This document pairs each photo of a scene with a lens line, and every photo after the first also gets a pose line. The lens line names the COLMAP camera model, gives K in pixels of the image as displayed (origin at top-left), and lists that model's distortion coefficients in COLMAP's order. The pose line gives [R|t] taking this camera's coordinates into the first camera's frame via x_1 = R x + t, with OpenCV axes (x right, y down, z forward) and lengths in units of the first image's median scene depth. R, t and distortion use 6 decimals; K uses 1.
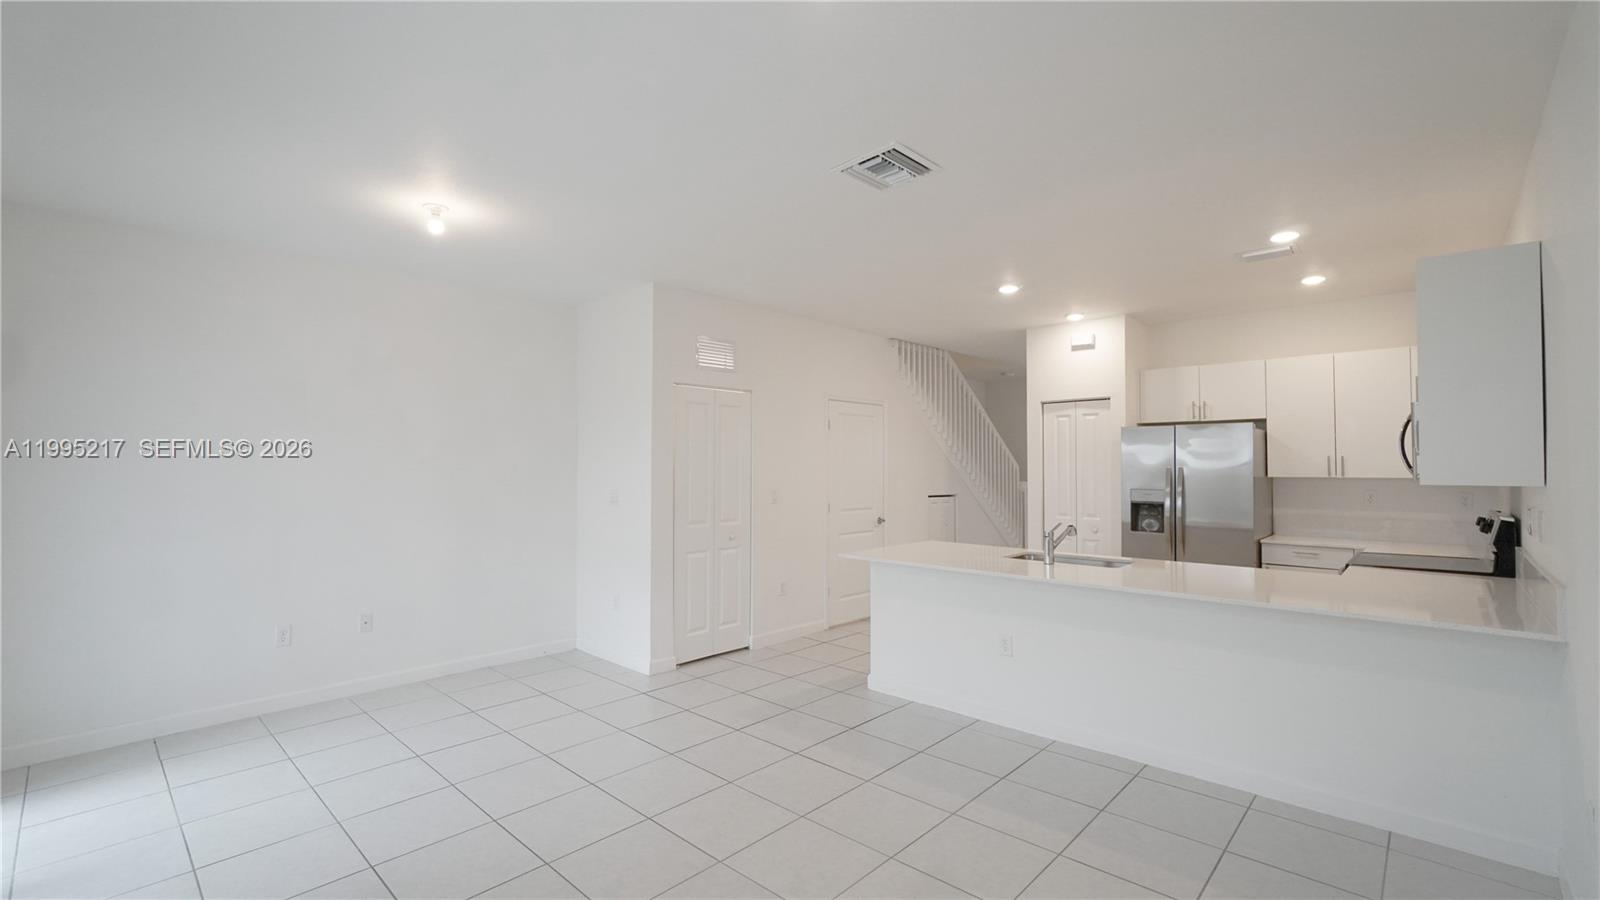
lens RADIAL K [[696.7, 0, 793.3], [0, 696.7, 458.6], [0, 0, 1]] dist [0.000746, -0.000131]
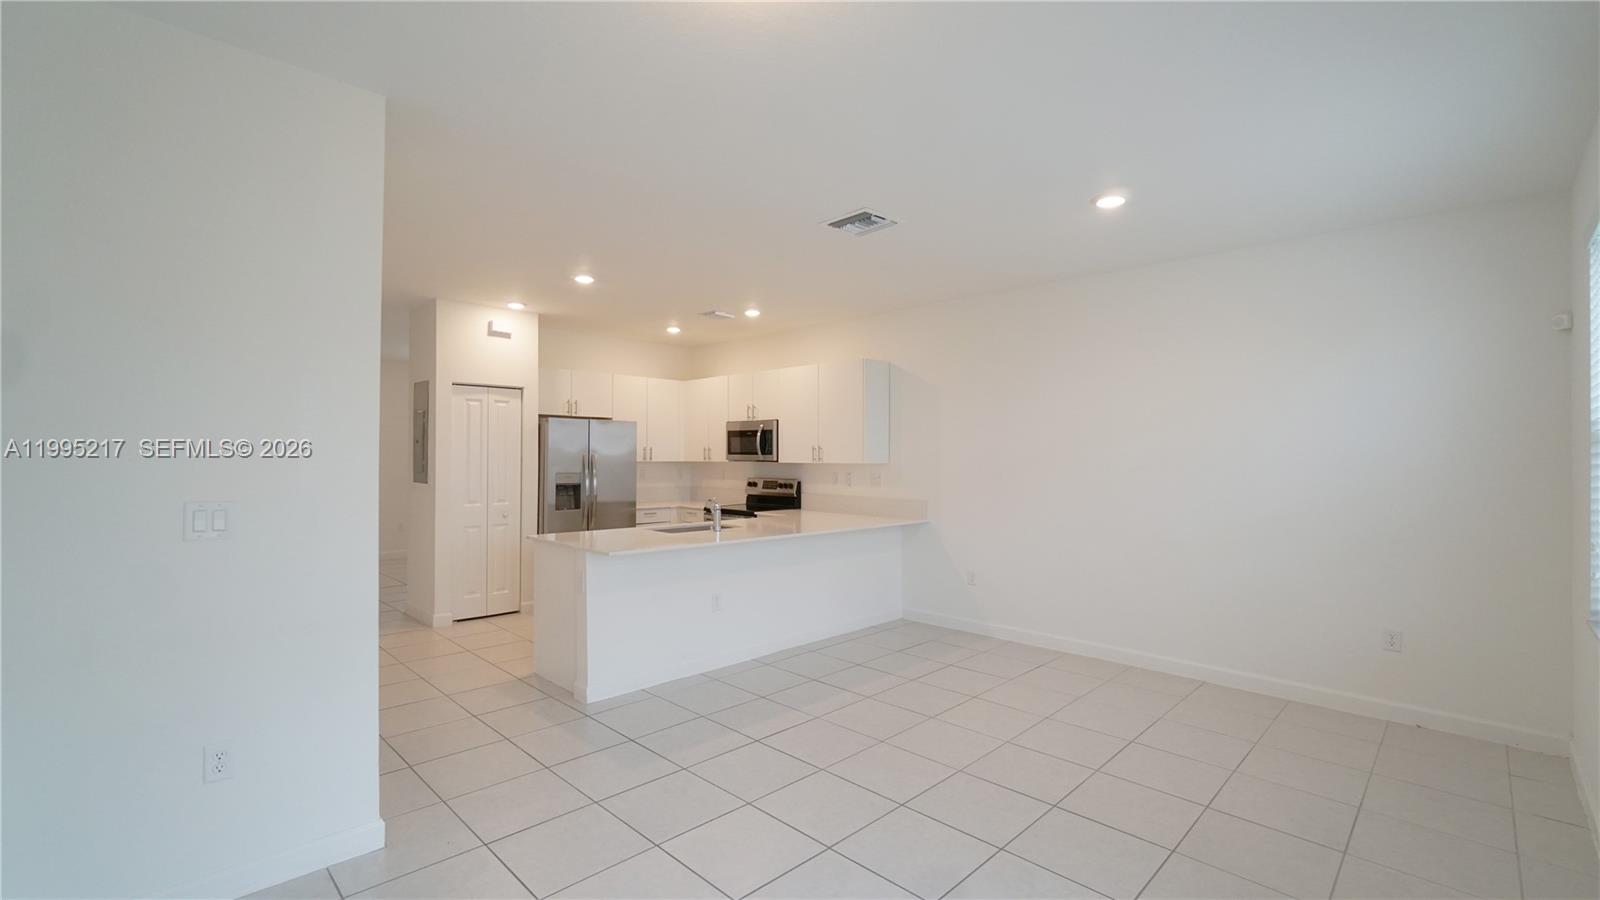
lens RADIAL K [[696.7, 0, 800.3], [0, 696.7, 460.4], [0, 0, 1]] dist [0.000746, -0.000131]
pose [[-0.007454, -0.005928, 0.999955, -0.656070], [-0.022171, 0.999738, 0.005762, 0.007955], [-0.999726, -0.022127, -0.007584, 0.627182]]
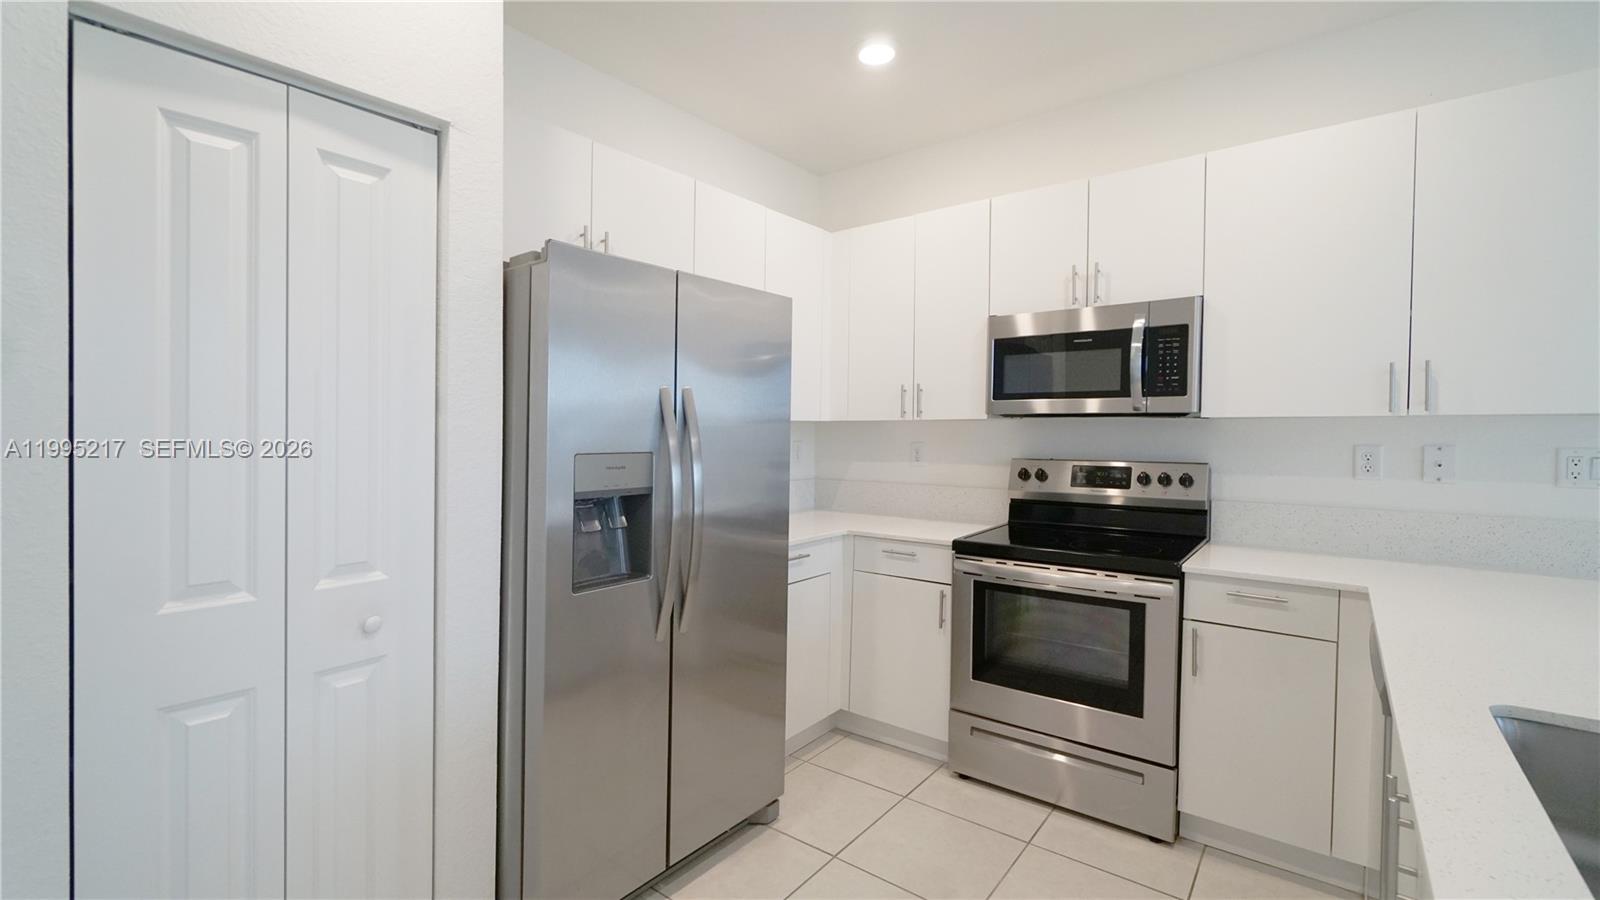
lens RADIAL K [[696.7, 0, 808.1], [0, 696.7, 430.5], [0, 0, 1]] dist [0.000746, -0.000131]
pose [[-0.137575, -0.004302, 0.990482, 0.171956], [-0.017949, 0.999837, 0.001849, 0.031459], [-0.990329, -0.017523, -0.137630, 0.959544]]
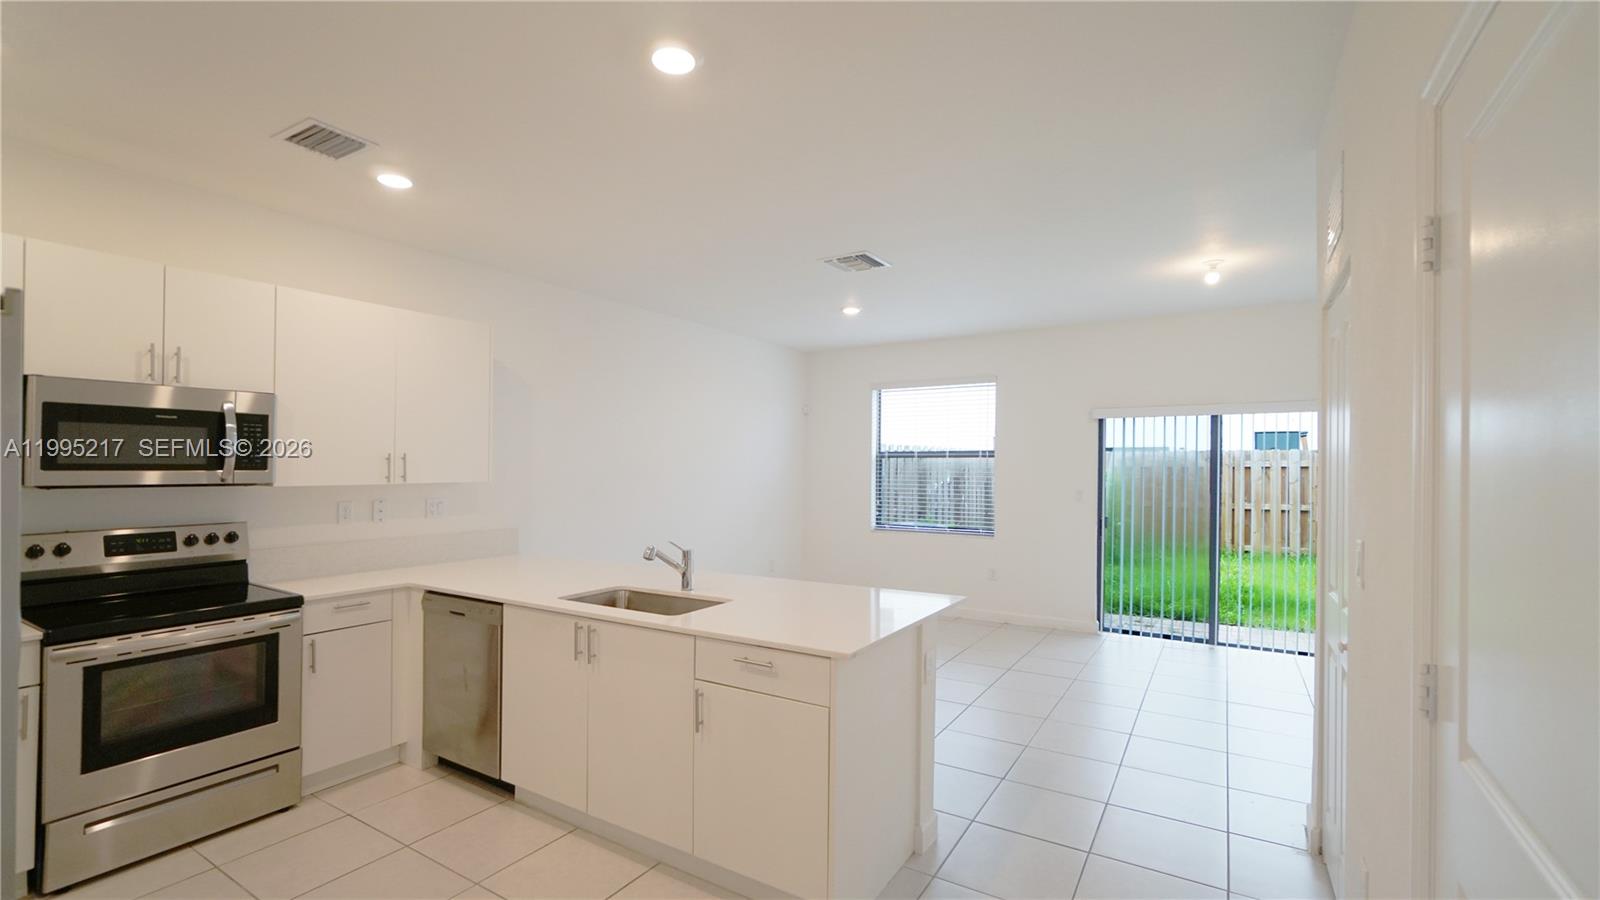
lens RADIAL K [[696.7, 0, 780.5], [0, 696.7, 475.3], [0, 0, 1]] dist [0.000746, -0.000131]
pose [[-0.976637, 0.002360, -0.214883, 0.288365], [0.003738, 0.999975, -0.006004, 0.015272], [0.214864, -0.006667, -0.976621, 1.303460]]
